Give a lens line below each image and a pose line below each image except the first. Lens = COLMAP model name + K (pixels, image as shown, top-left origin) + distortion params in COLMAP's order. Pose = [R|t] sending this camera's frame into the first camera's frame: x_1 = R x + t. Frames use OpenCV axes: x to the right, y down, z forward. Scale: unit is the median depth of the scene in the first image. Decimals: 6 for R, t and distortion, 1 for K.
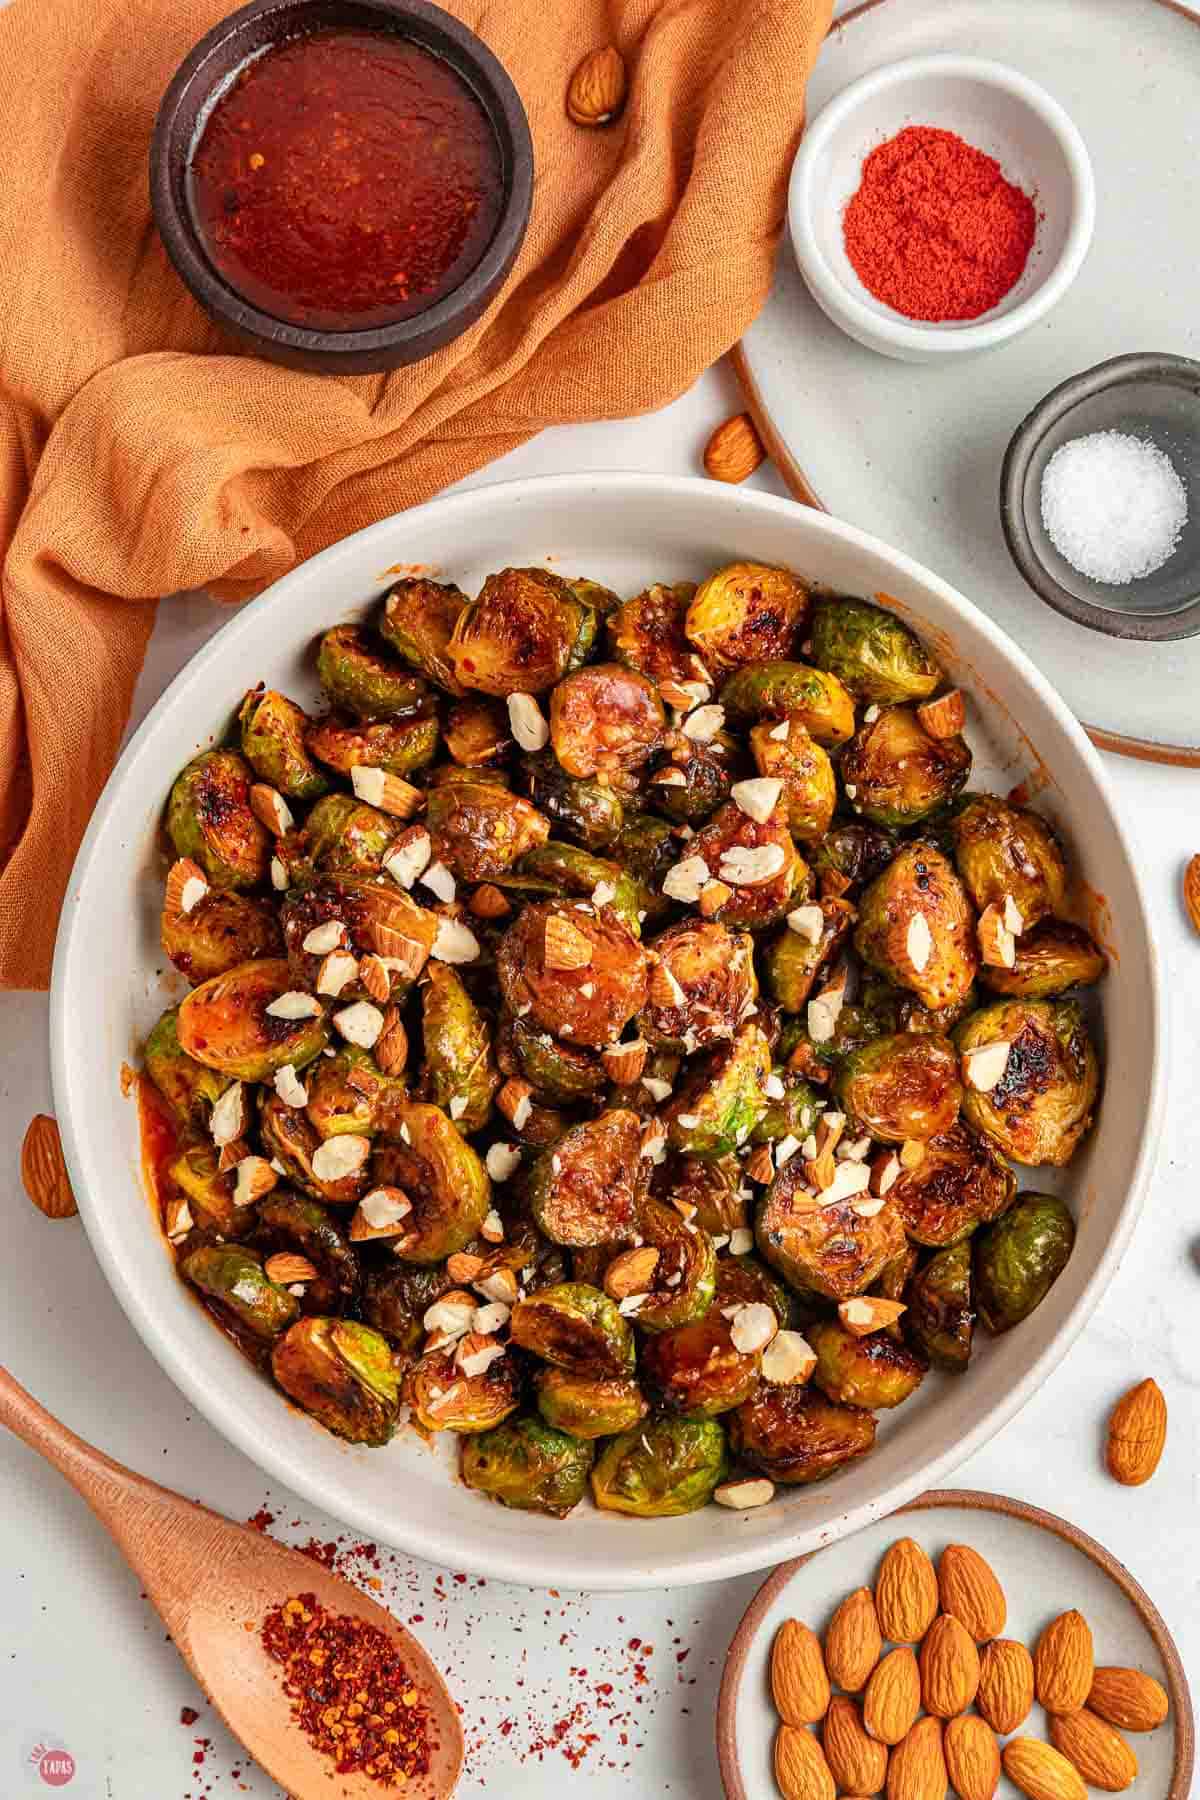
lens RADIAL K [[2848.5, 0, 593.3], [0, 2848.5, 906.4], [0, 0, 1]] dist [-0.010033, 0.000000]
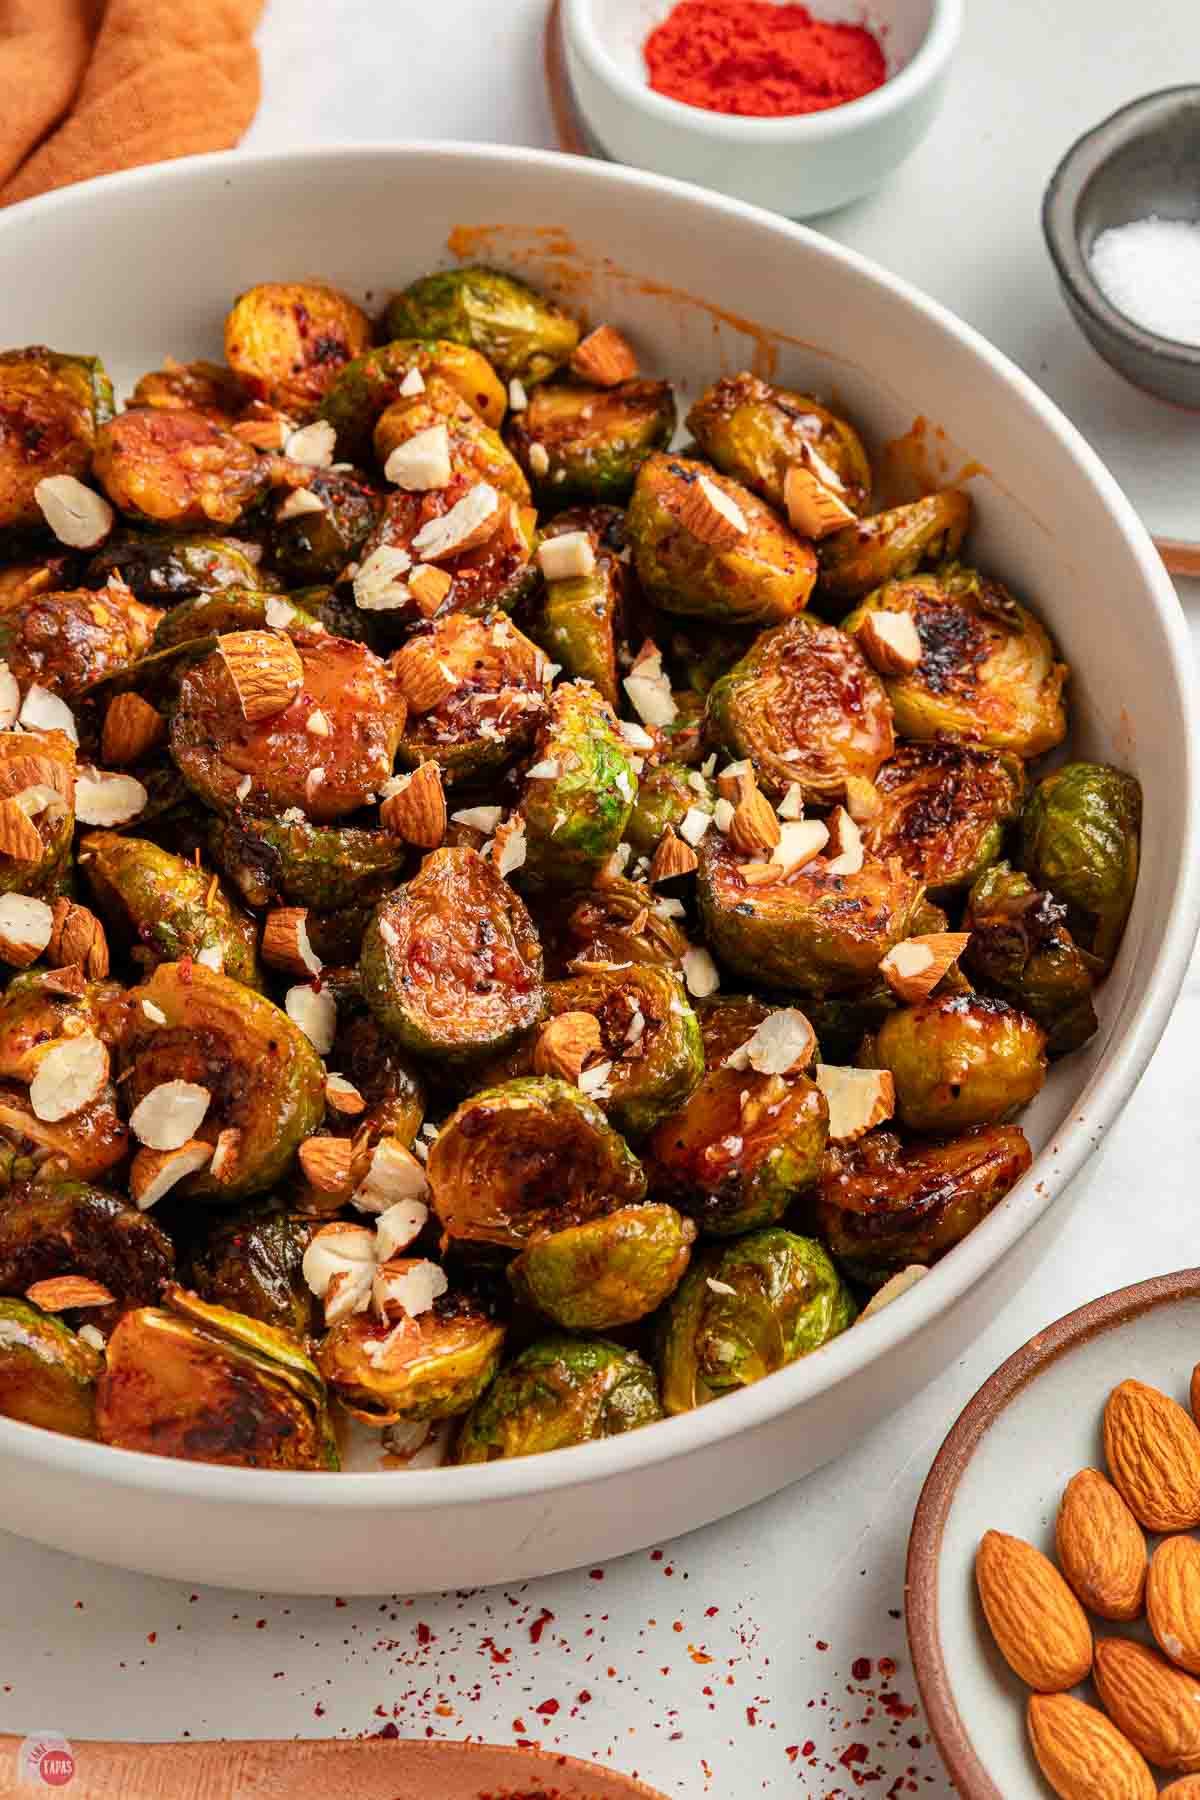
lens RADIAL K [[3501.4, 0, 594.4], [0, 3501.4, 900.2], [0, 0, 1]] dist [0.068564, 0.000000]
pose [[0.887264, -0.365928, 0.280818, -0.185831], [0.455587, 0.790428, -0.409468, 0.417438], [-0.072130, 0.491243, 0.868031, 0.301920]]
